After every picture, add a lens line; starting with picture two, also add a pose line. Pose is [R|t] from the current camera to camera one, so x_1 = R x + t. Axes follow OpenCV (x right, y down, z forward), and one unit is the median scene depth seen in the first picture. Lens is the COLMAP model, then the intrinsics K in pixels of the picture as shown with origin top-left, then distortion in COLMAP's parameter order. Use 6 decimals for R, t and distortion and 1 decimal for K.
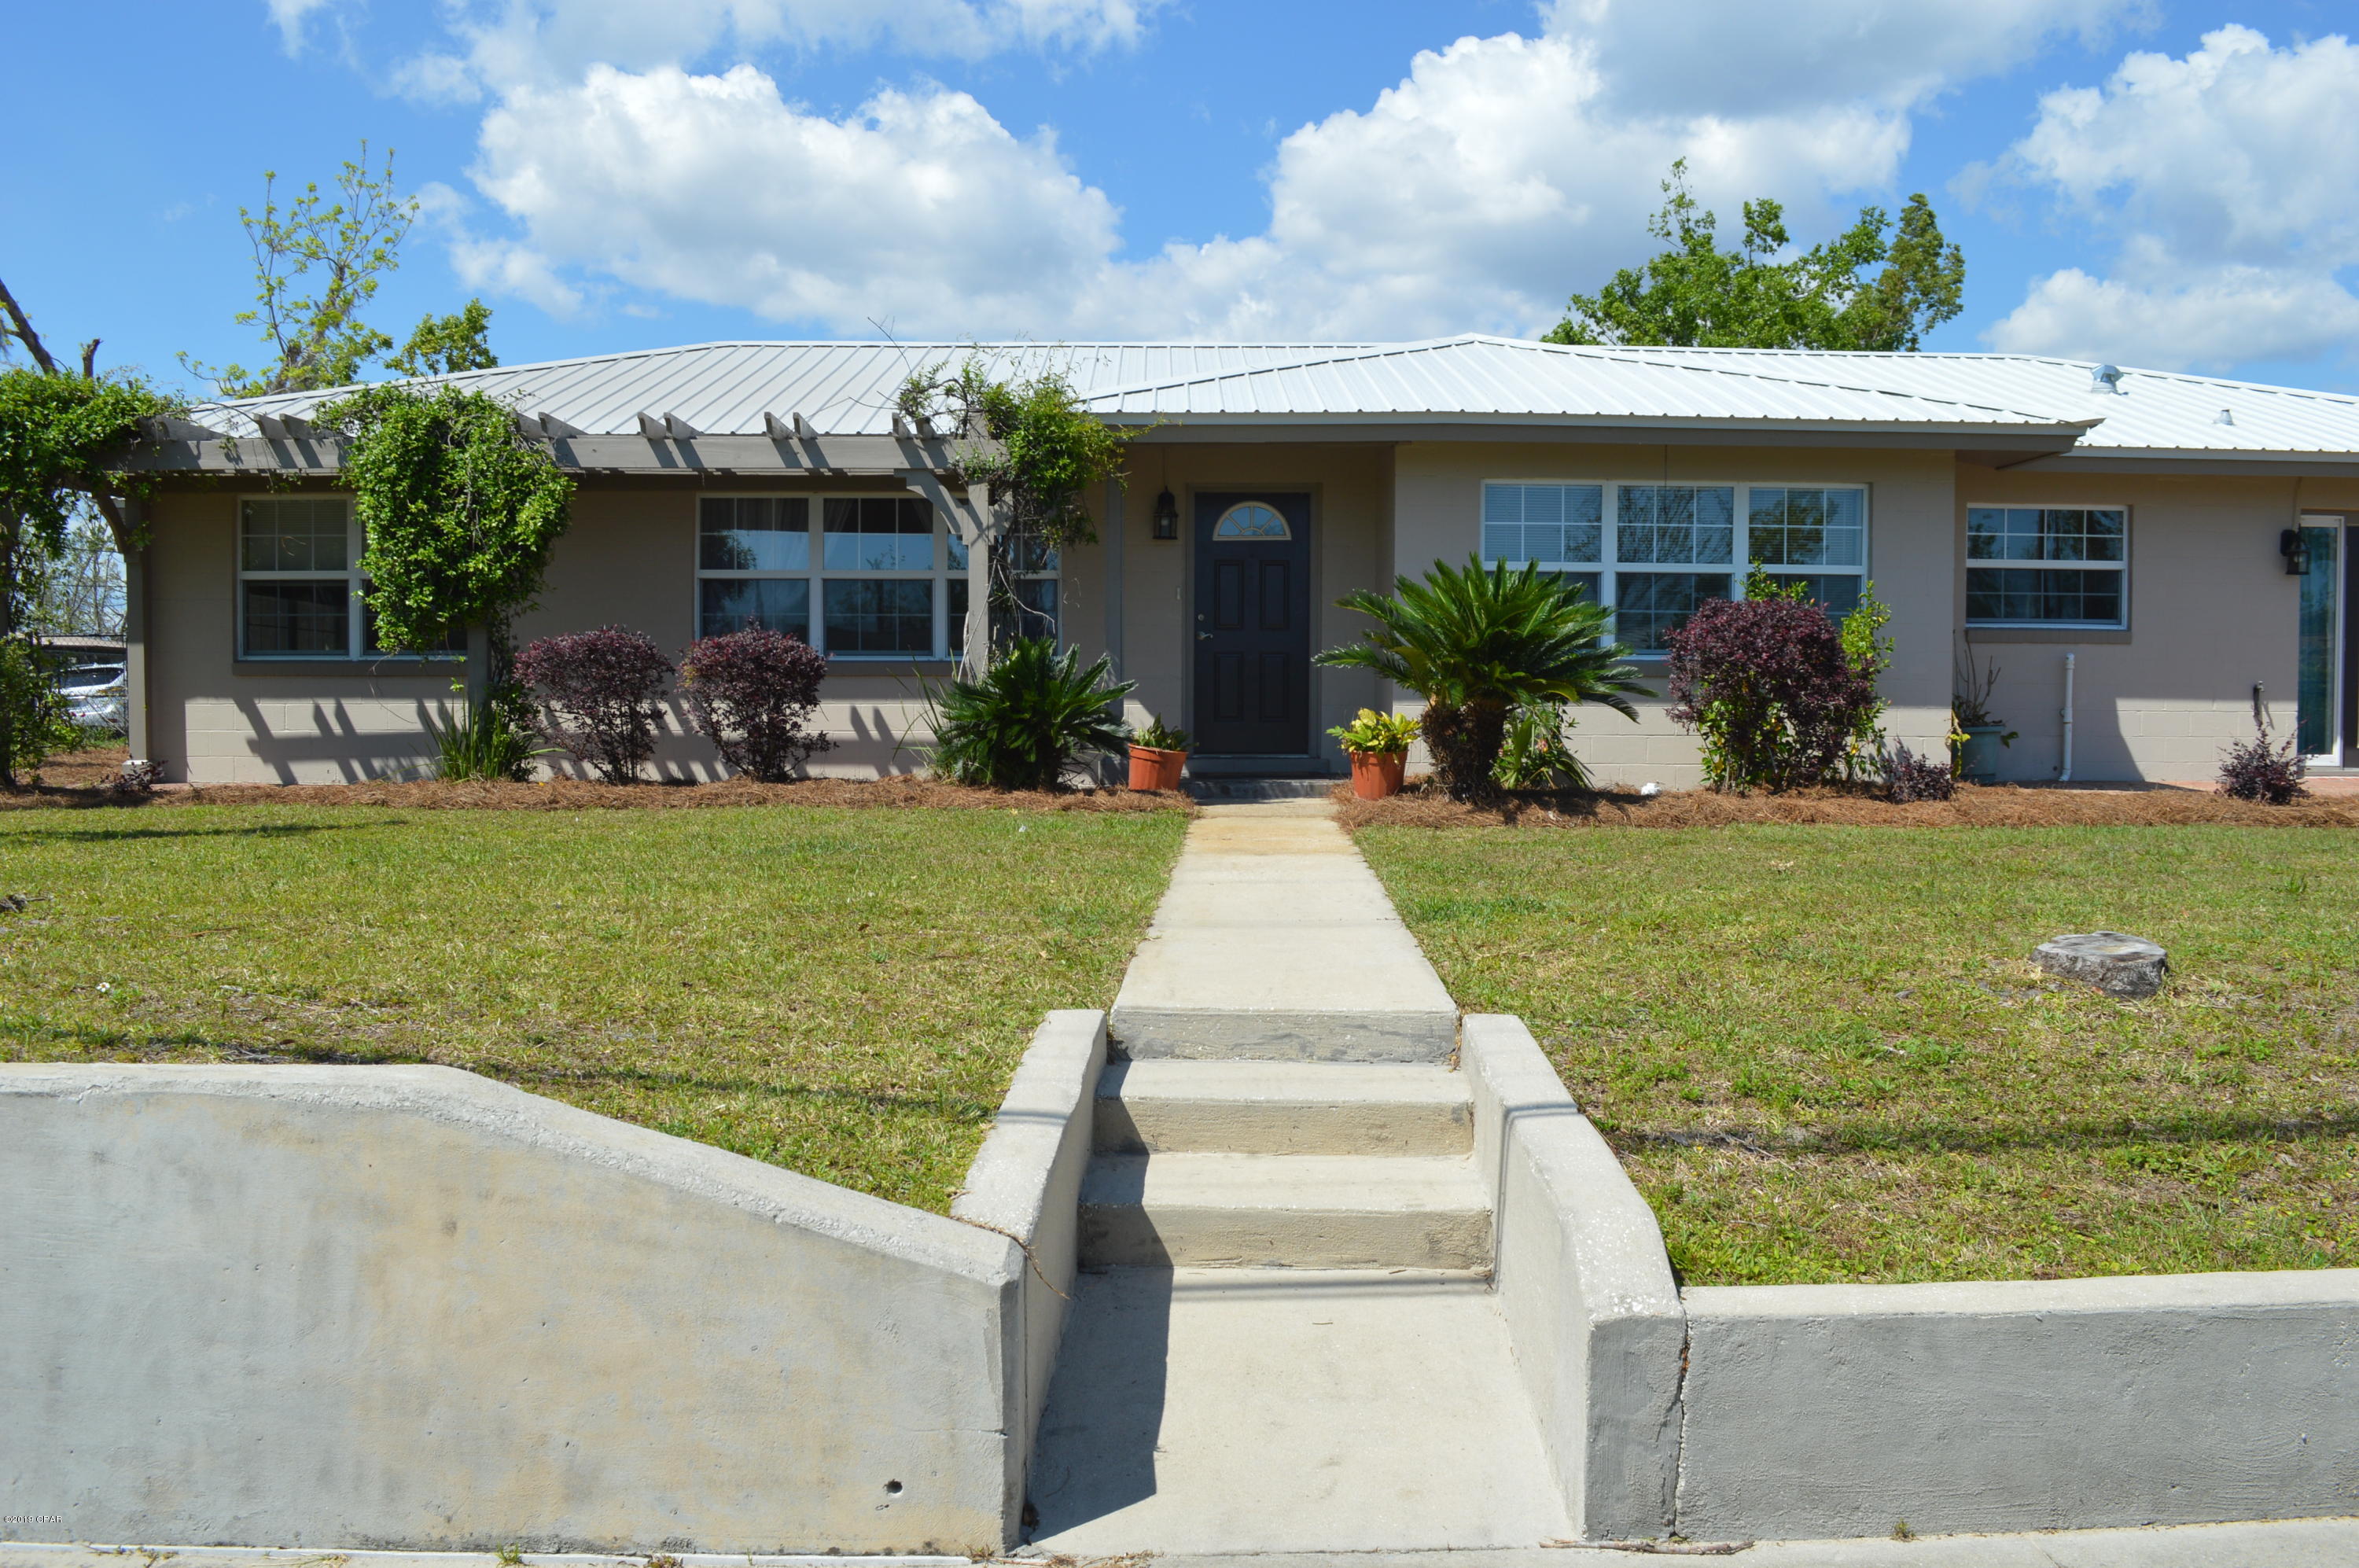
lens RADIAL K [[1888.0, 0, 1176.5], [0, 1888.0, 786.4], [0, 0, 1]] dist [-0.089857, 0.021449]
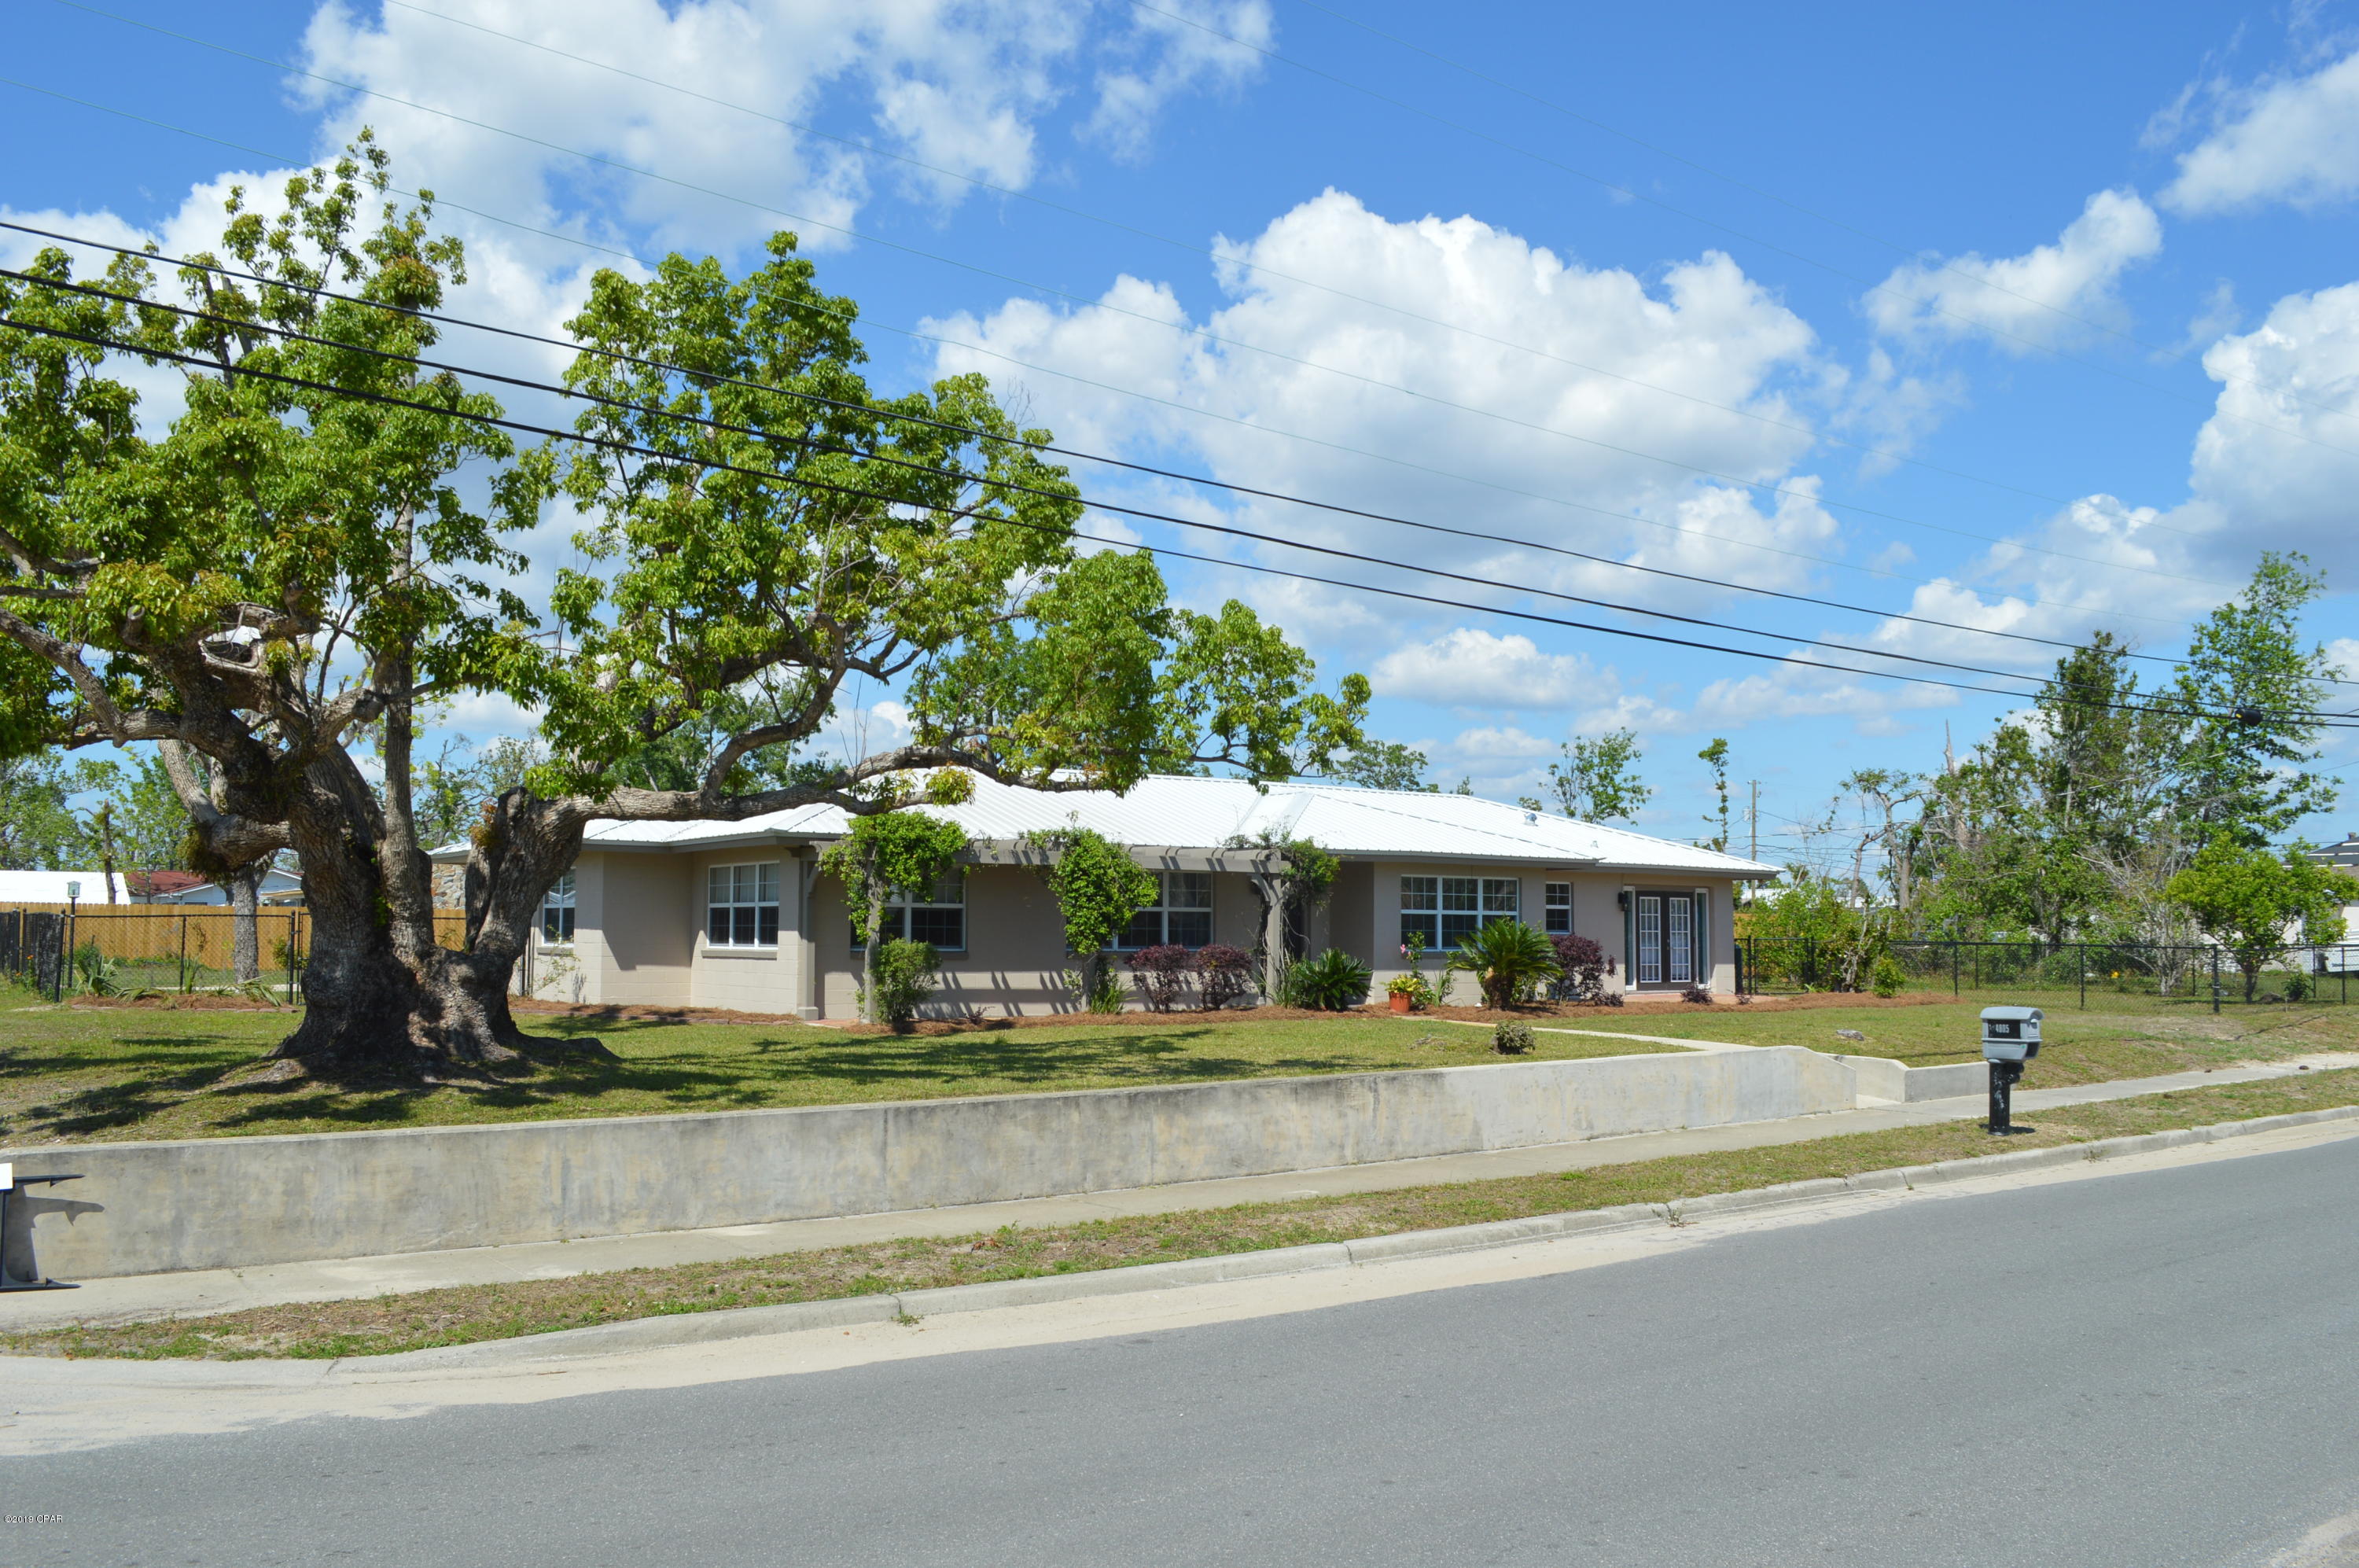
lens RADIAL K [[1888.0, 0, 1180.0], [0, 1888.0, 773.6], [0, 0, 1]] dist [-0.089857, 0.021449]
pose [[0.820085, 0.049967, 0.570056, -1.399097], [0.021771, 0.992735, -0.118335, -0.016342], [-0.571827, 0.109455, 0.813039, -0.761507]]
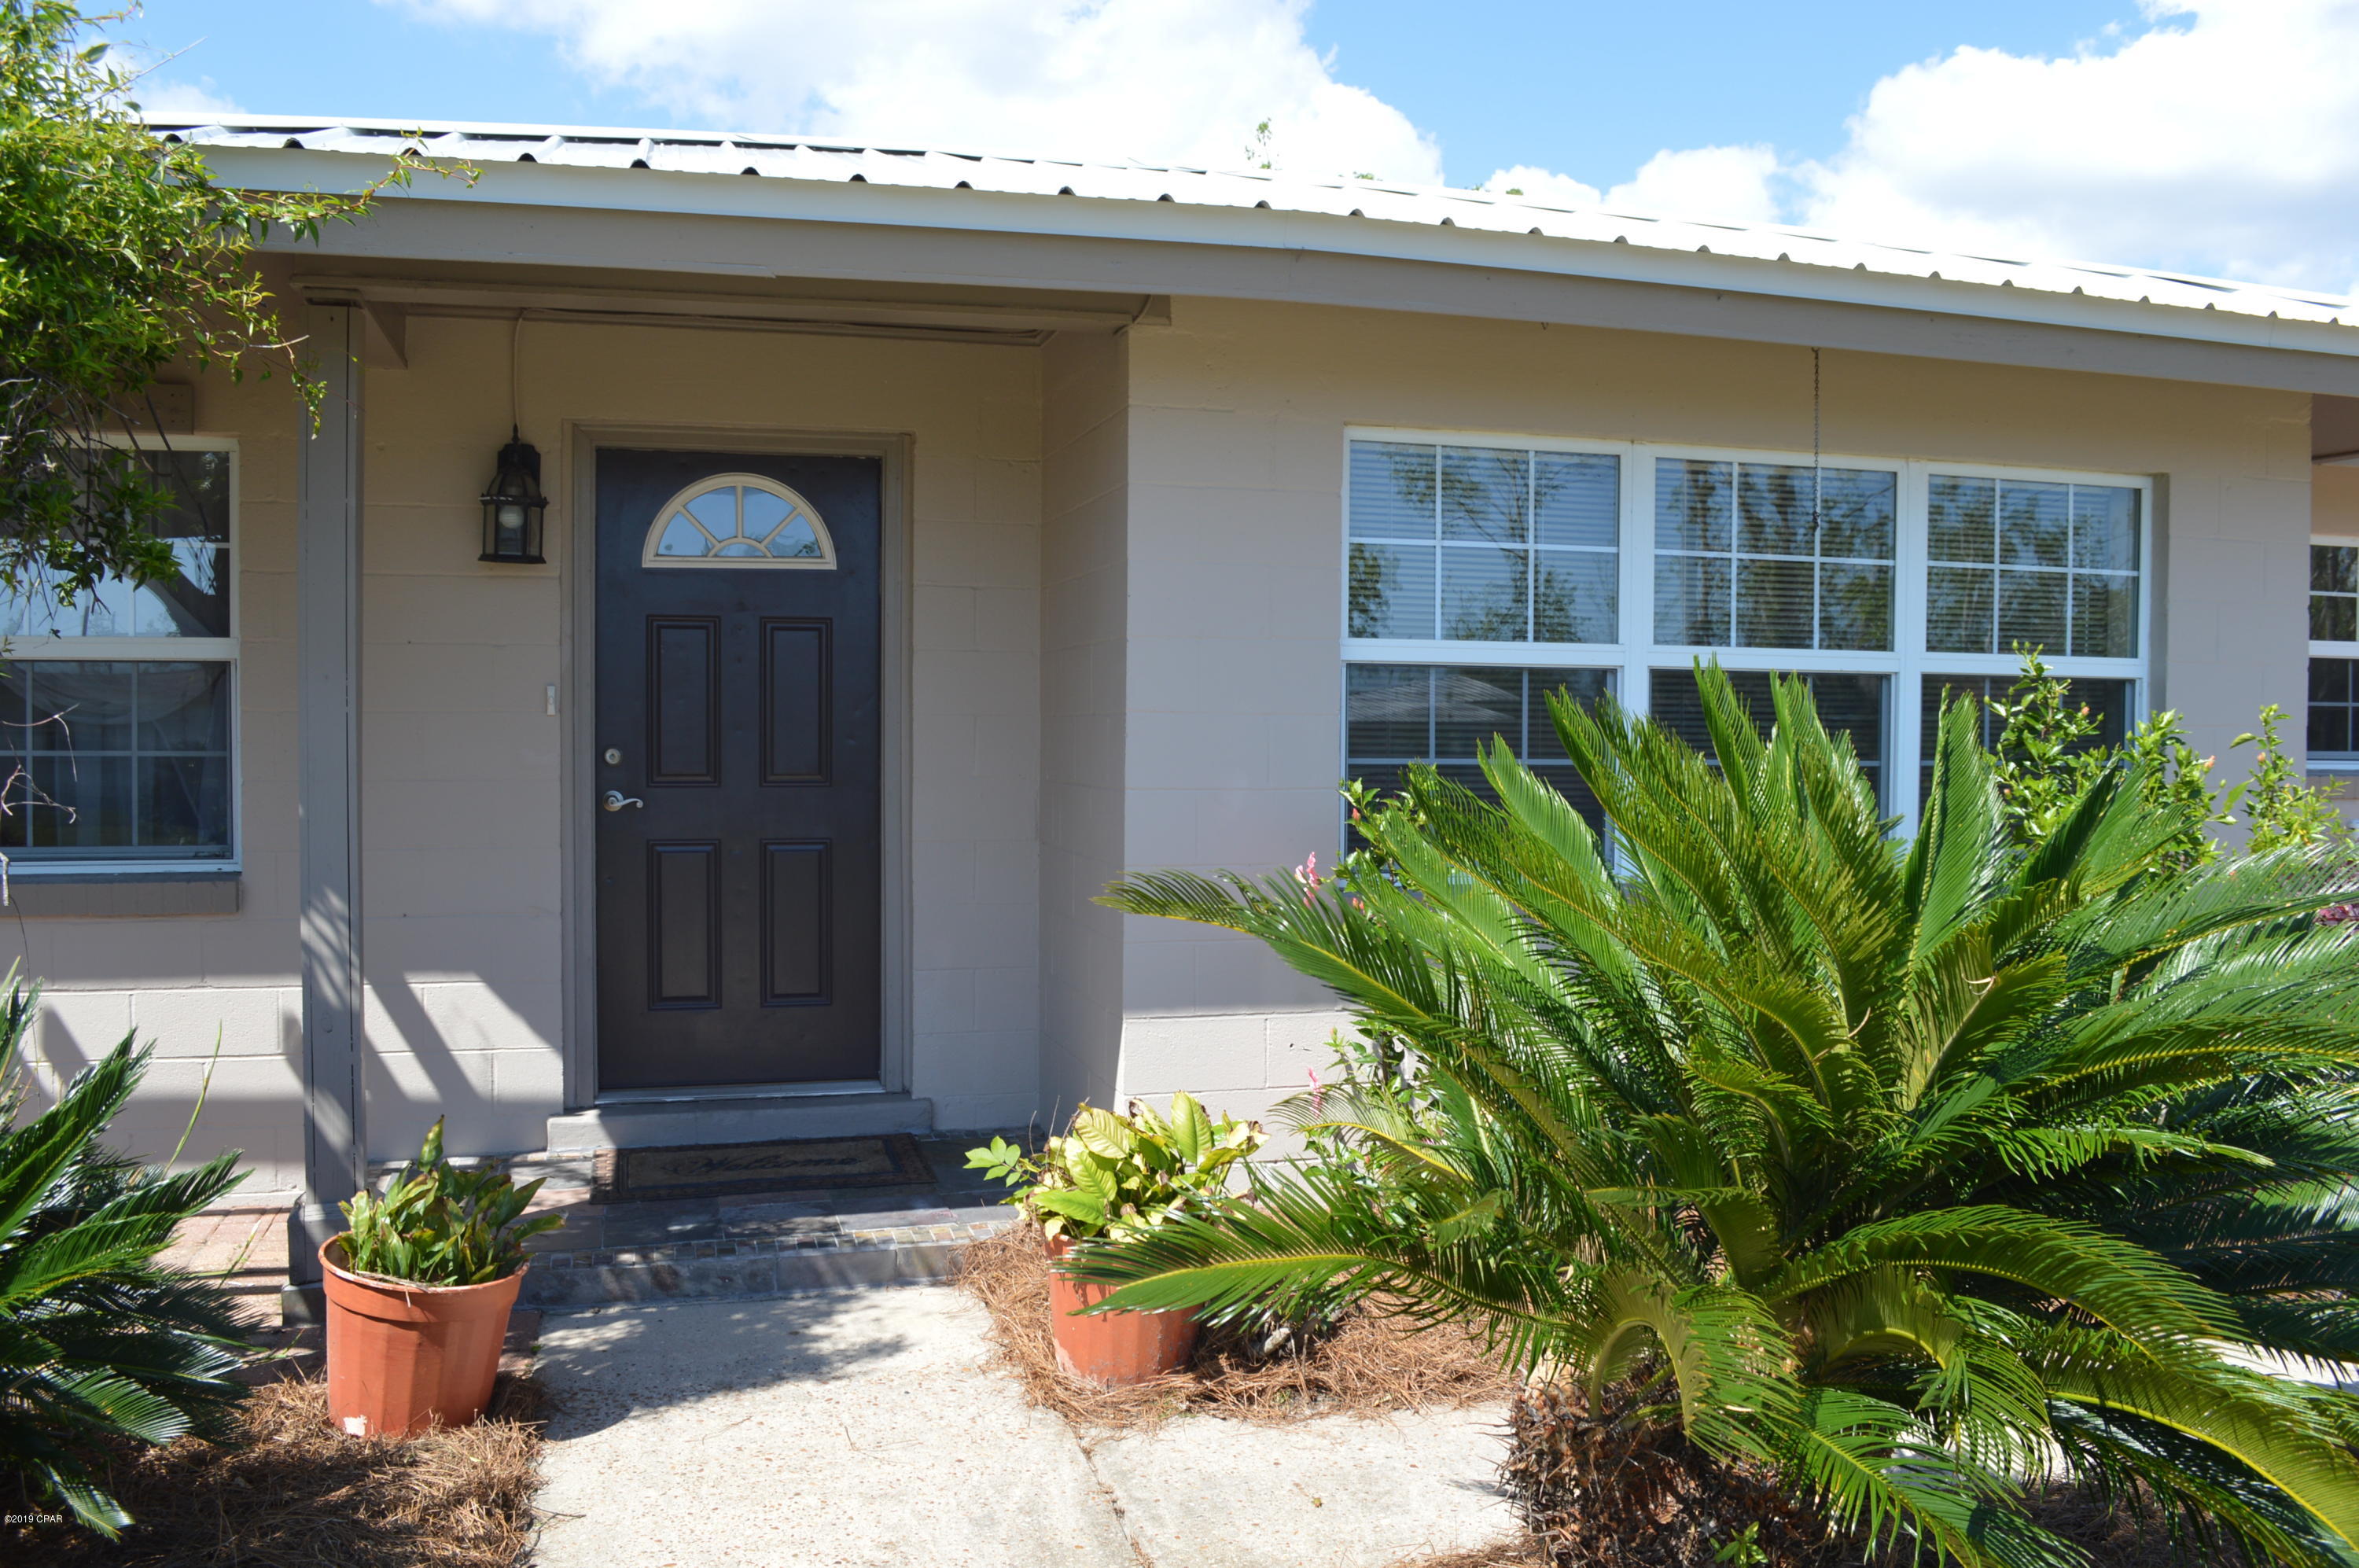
lens RADIAL K [[1888.0, 0, 1176.0], [0, 1888.0, 794.2], [0, 0, 1]] dist [-0.089857, 0.021449]
pose [[0.966087, -0.006425, 0.258138, 0.028246], [0.007939, 0.999957, -0.004822, -0.085695], [-0.258096, 0.006708, 0.966096, 0.631882]]
